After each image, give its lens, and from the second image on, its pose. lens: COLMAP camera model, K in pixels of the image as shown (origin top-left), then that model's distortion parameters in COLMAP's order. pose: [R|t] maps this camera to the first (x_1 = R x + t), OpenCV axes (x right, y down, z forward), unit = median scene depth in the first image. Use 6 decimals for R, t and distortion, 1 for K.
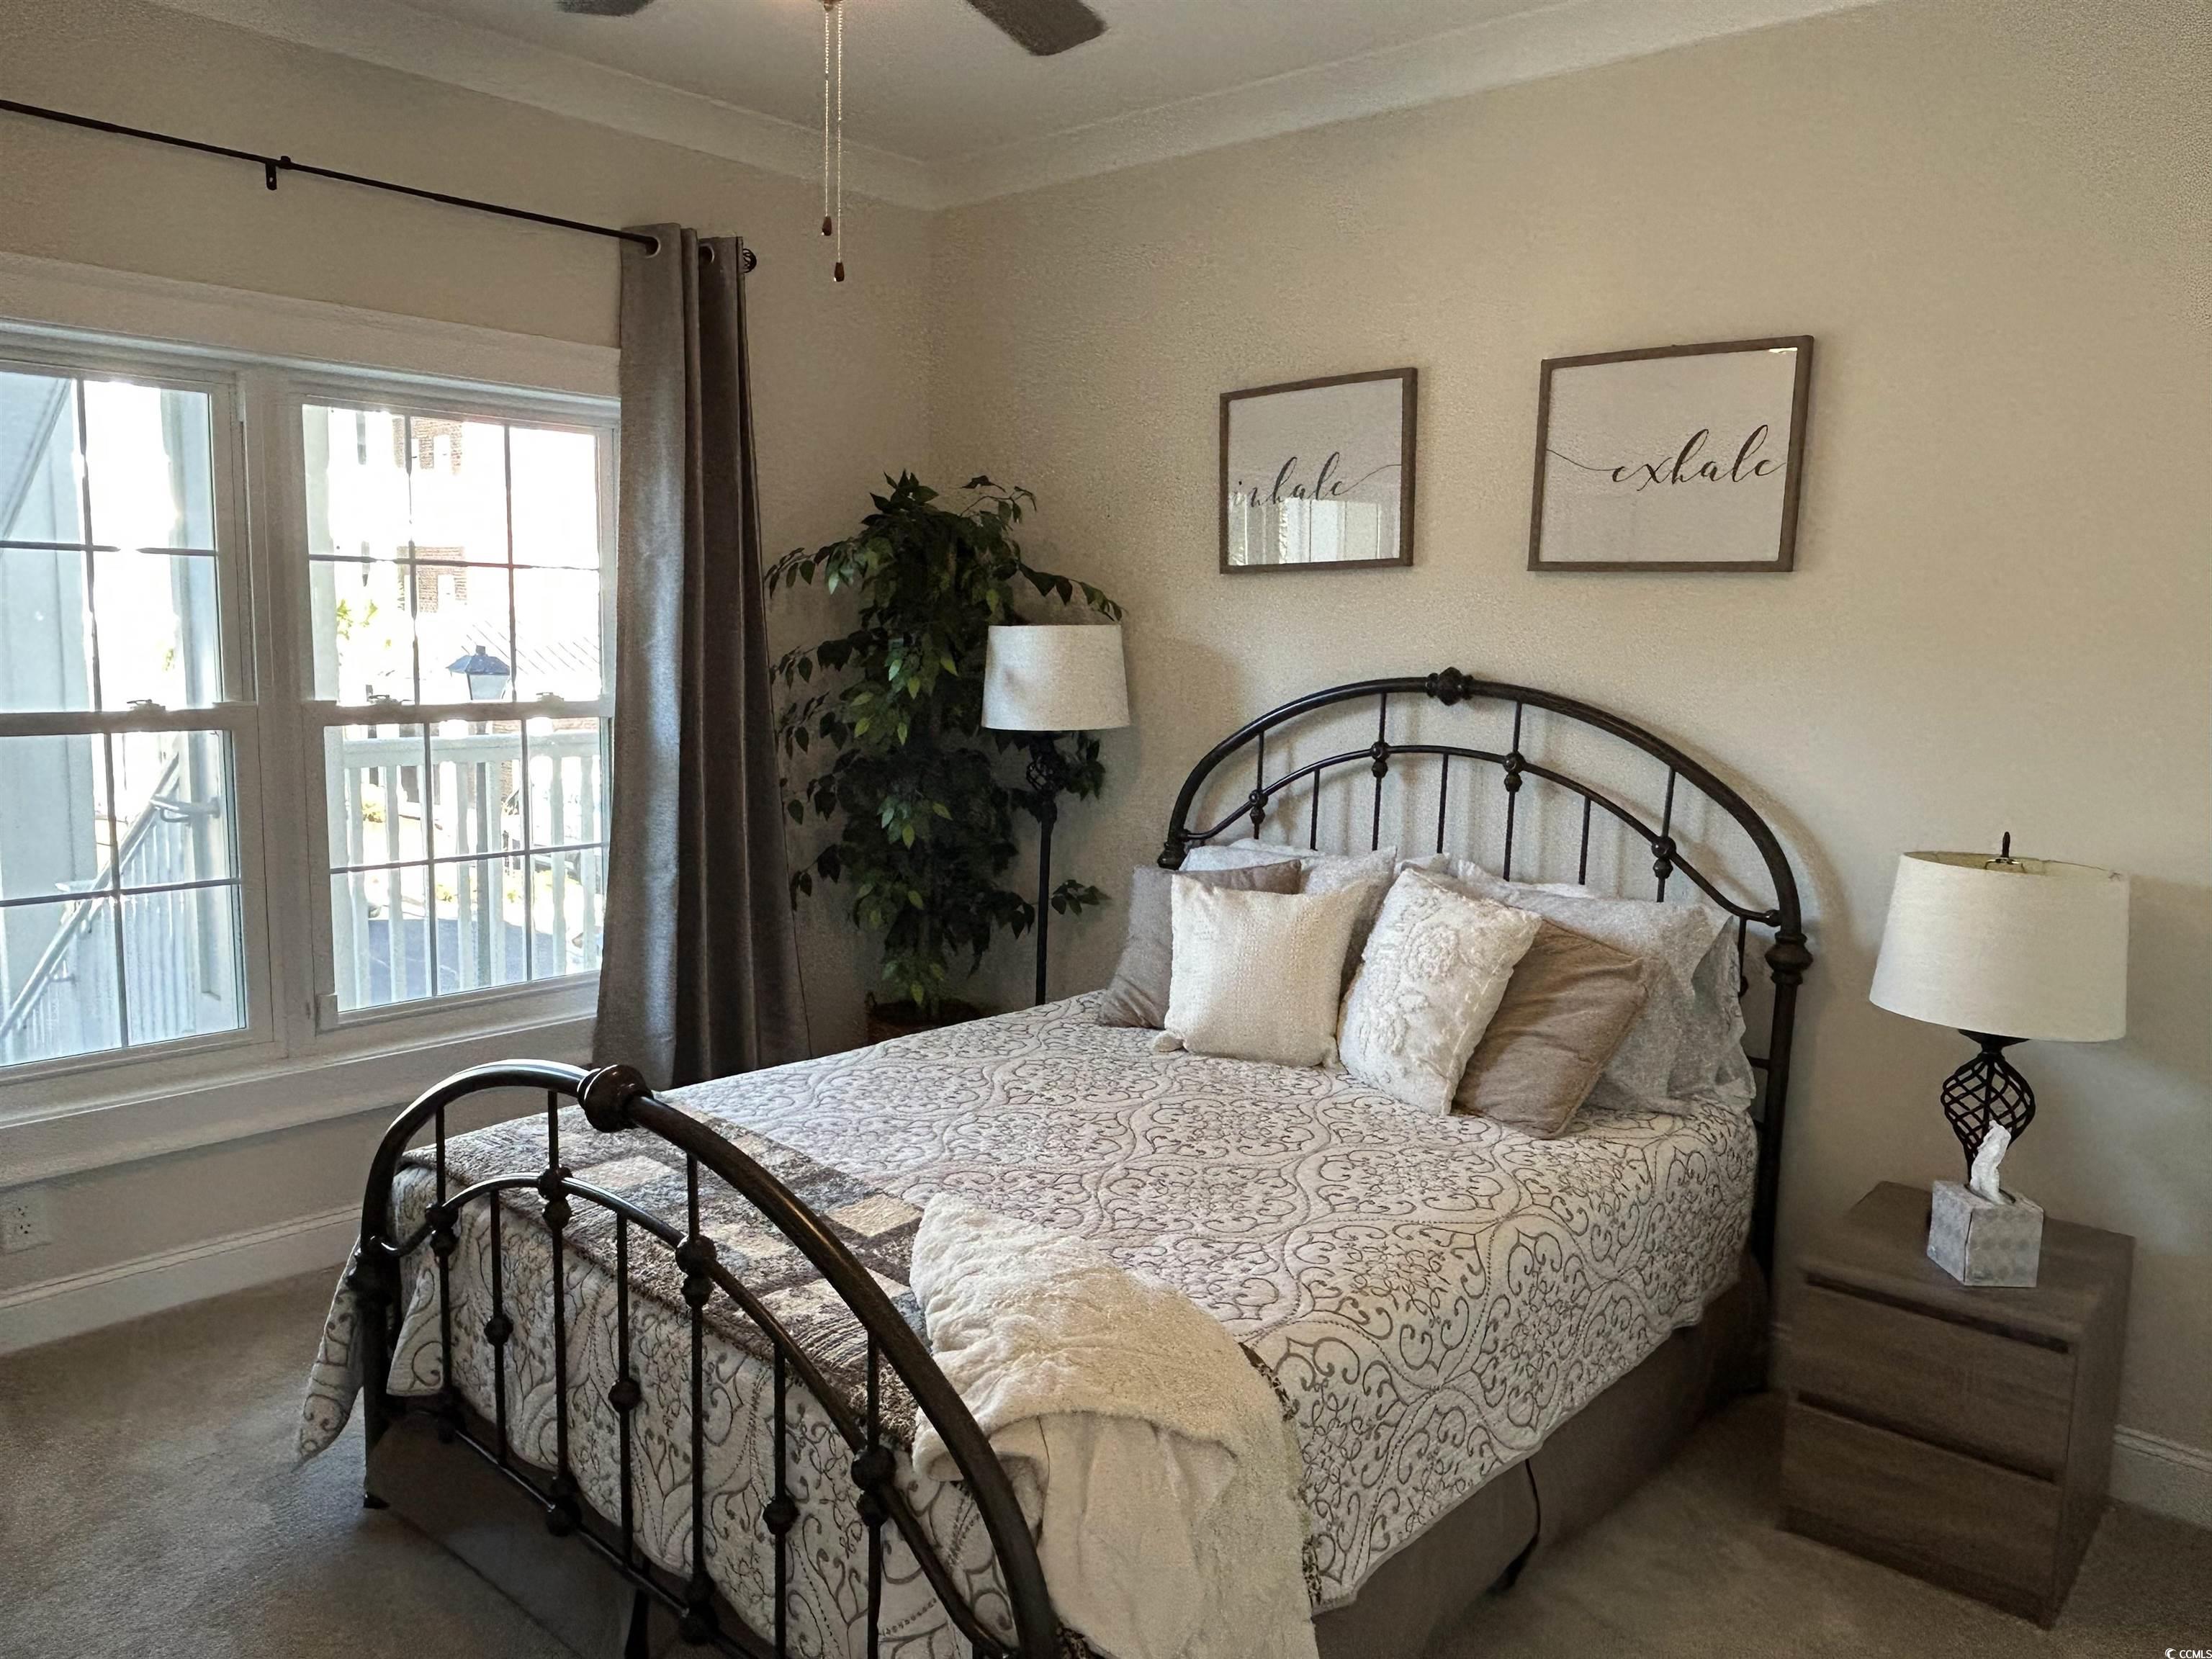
lens RADIAL K [[1565.1, 0, 1090.8], [0, 1565.1, 844.0], [0, 0, 1]] dist [0.004533, -0.020908]
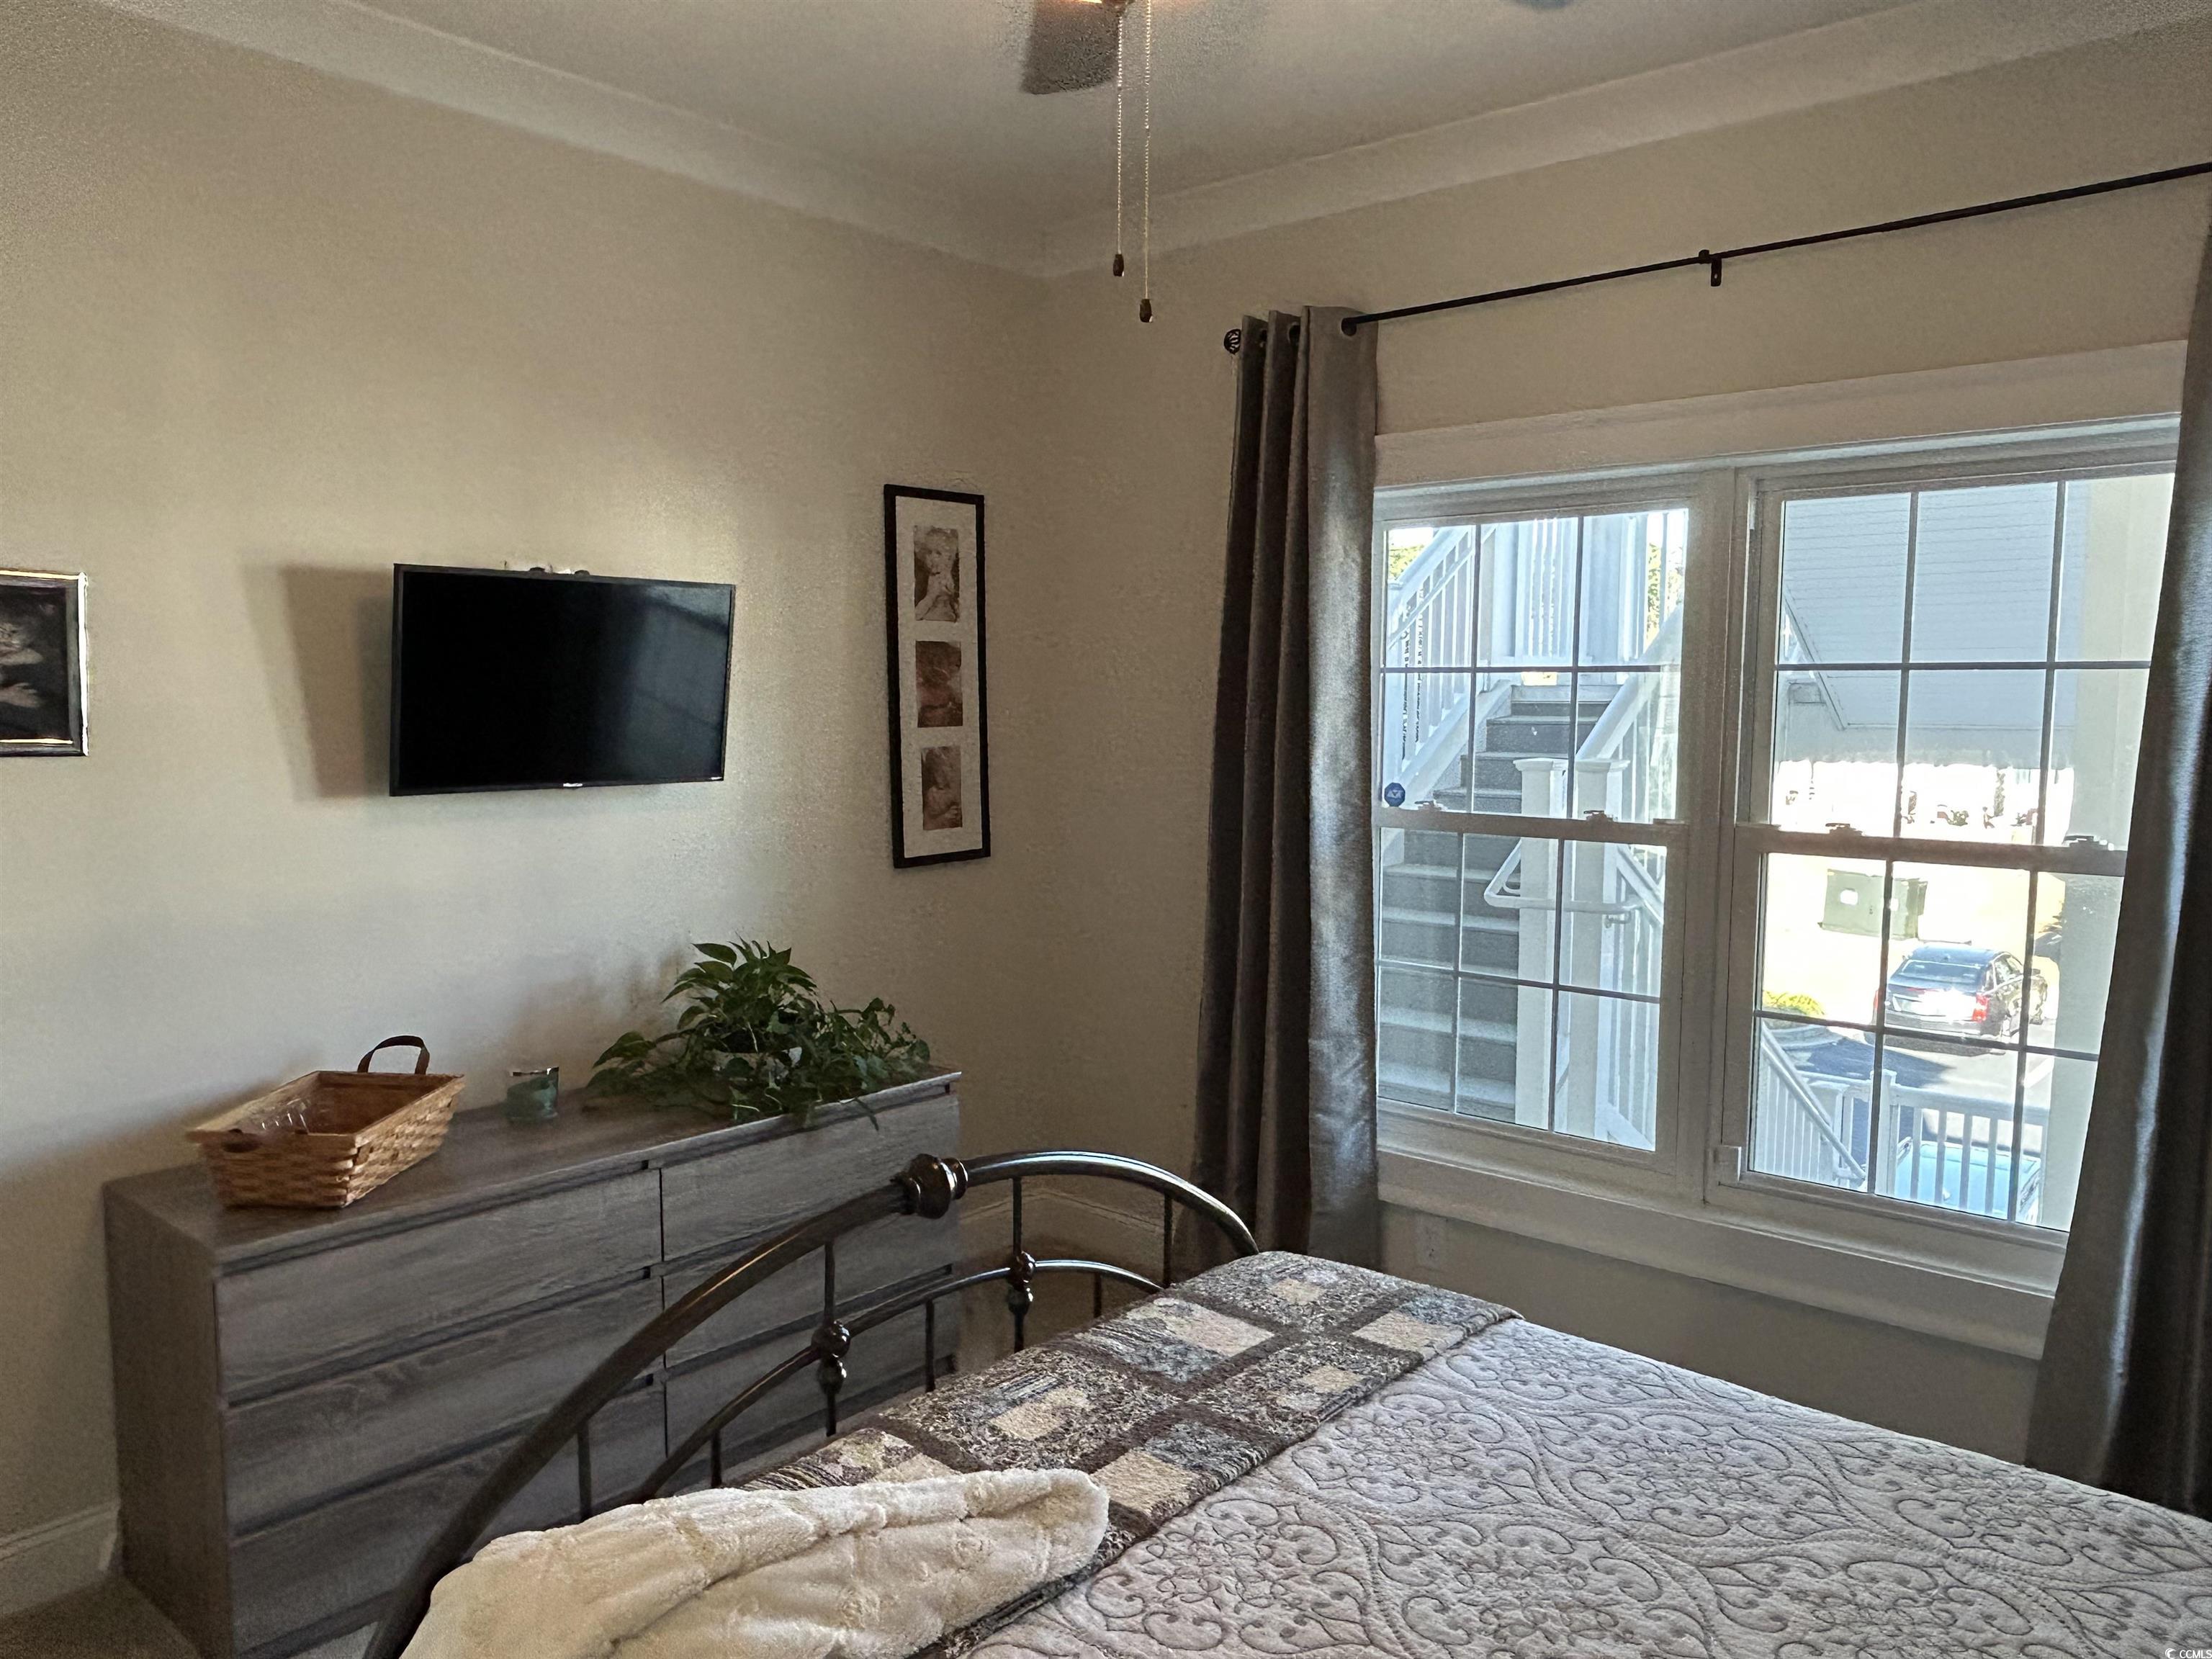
lens RADIAL K [[1565.1, 0, 1090.8], [0, 1565.1, 844.0], [0, 0, 1]] dist [0.004533, -0.020908]
pose [[0.029703, 0.074432, -0.996784, 0.426720], [-0.151504, 0.986037, 0.069115, -0.088751], [0.988010, 0.148964, 0.040565, 0.614387]]
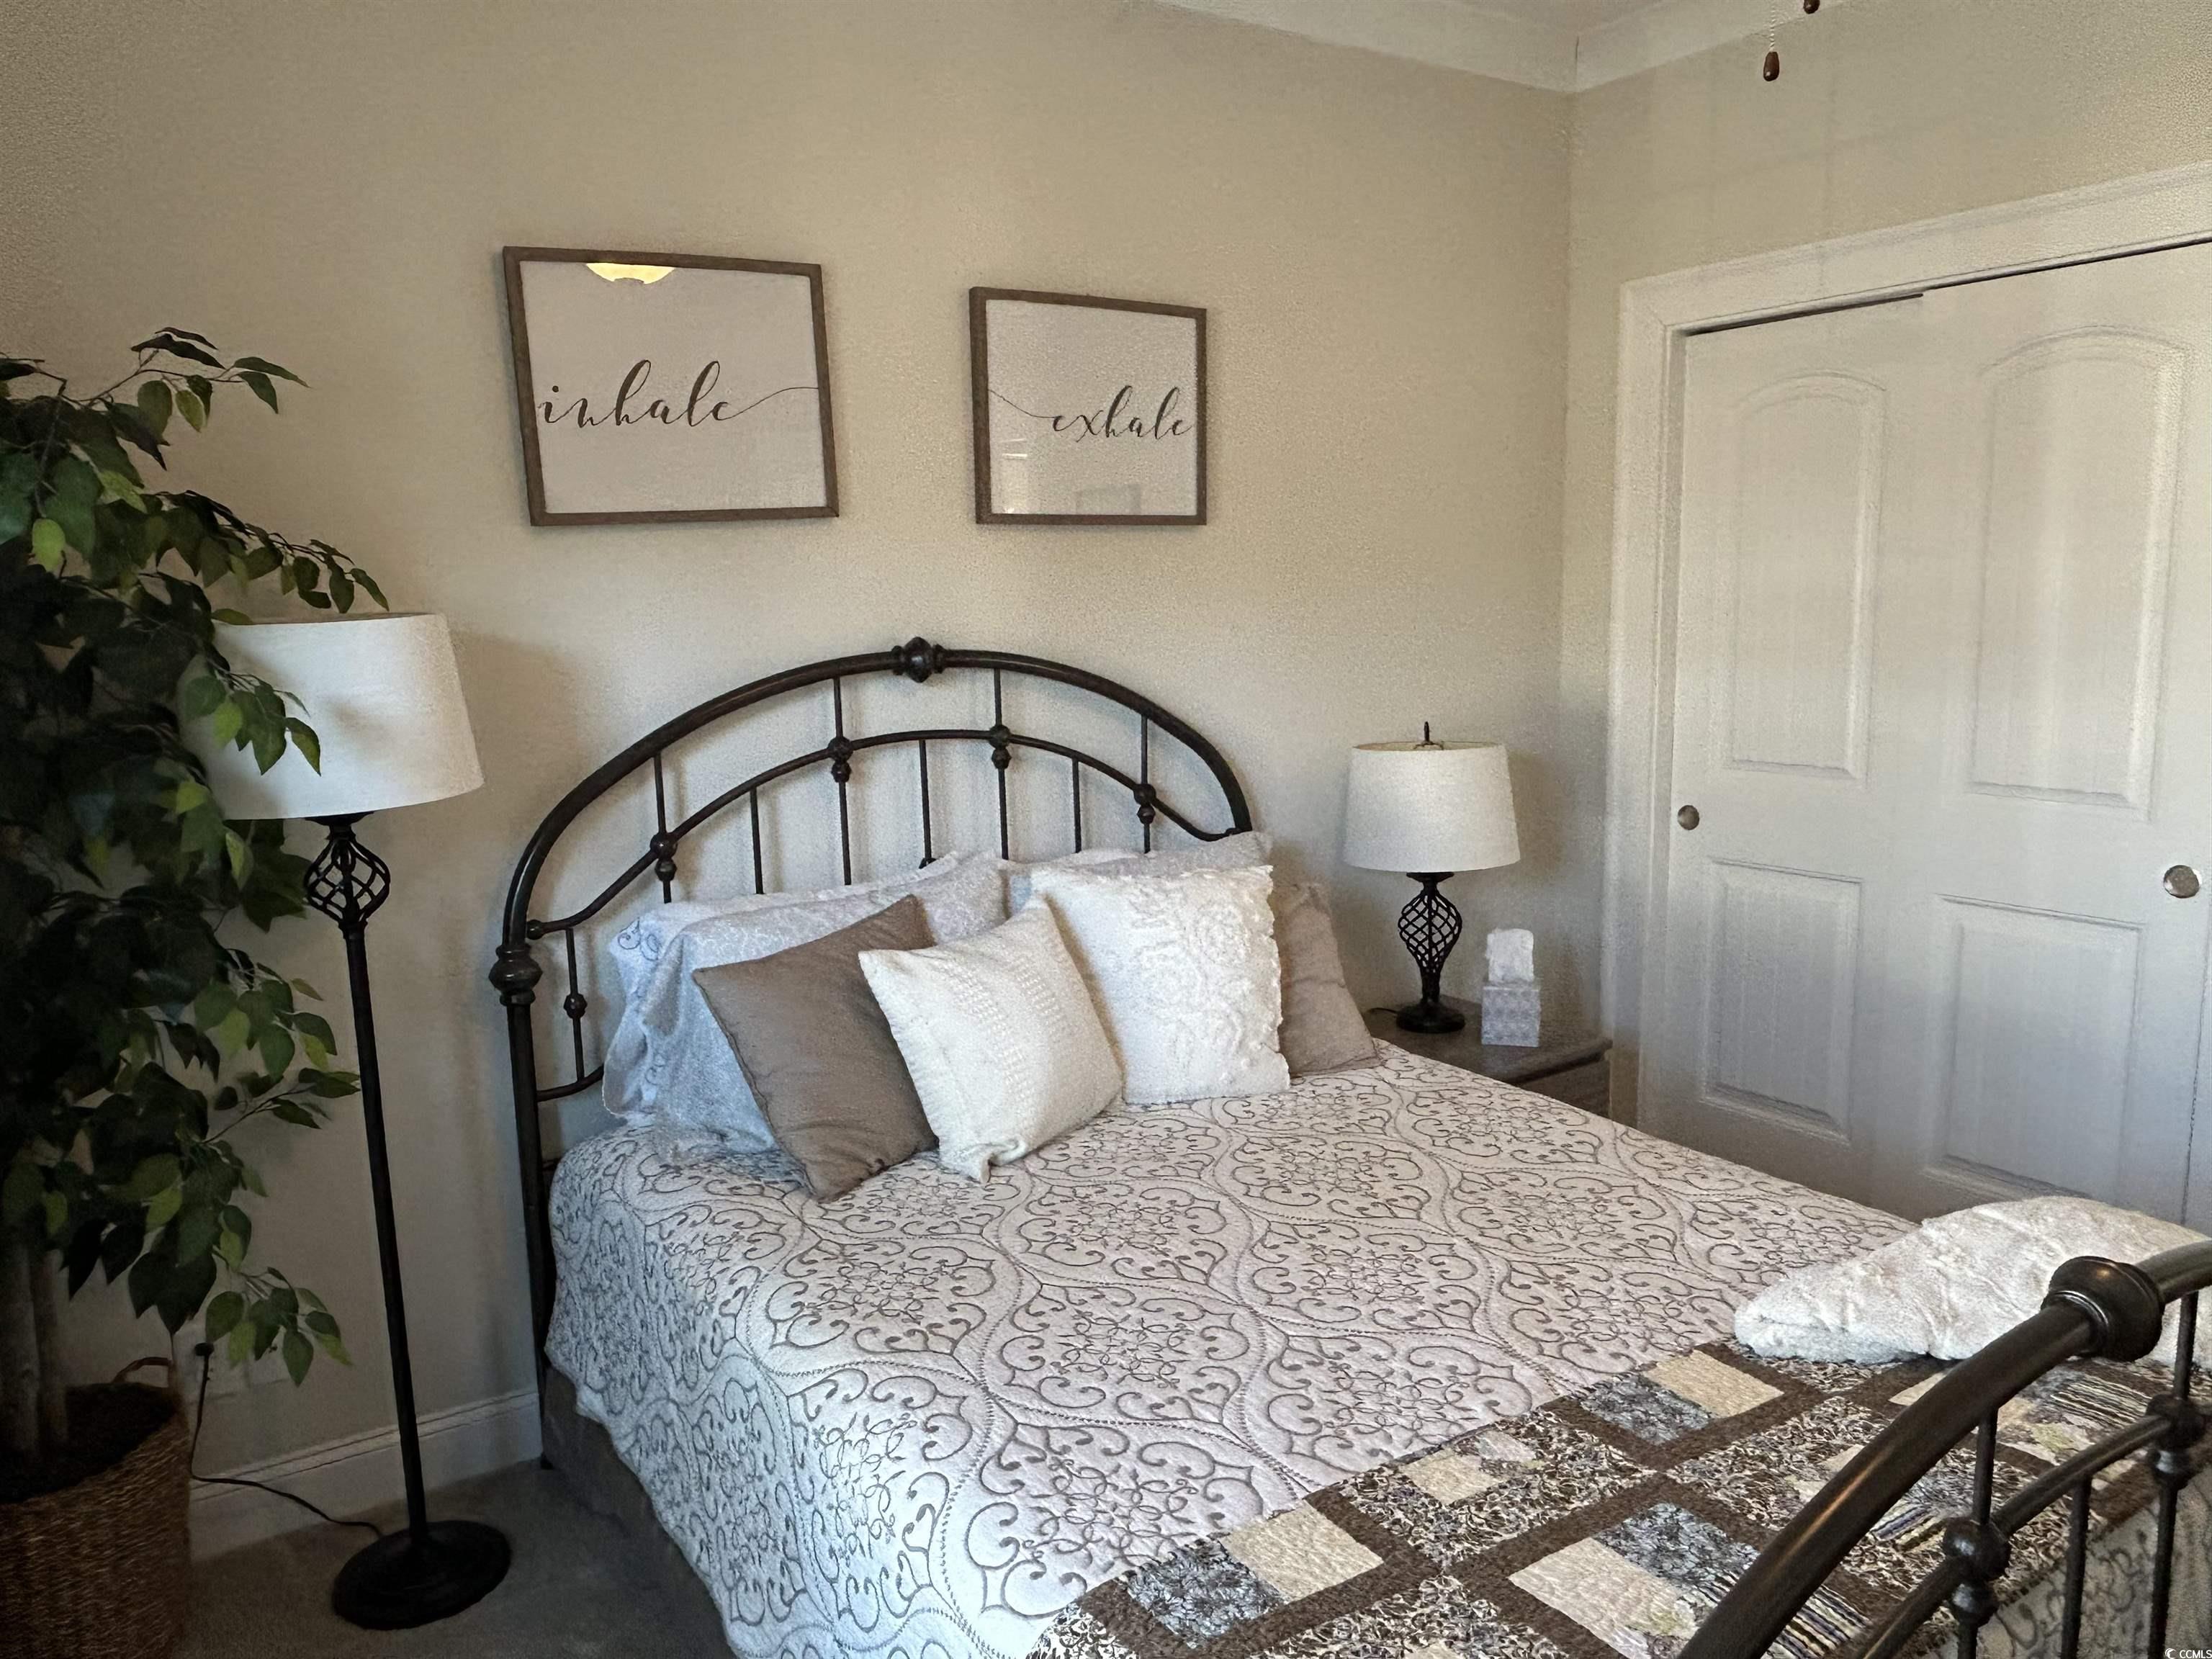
lens RADIAL K [[1571.5, 0, 1078.2], [0, 1571.5, 842.8], [0, 0, 1]] dist [0.000991, -0.001459]
pose [[0.249855, -0.186993, 0.950056, -0.598550], [0.167436, 0.974739, 0.147817, -0.119455], [-0.953697, 0.122141, 0.274852, 0.719389]]
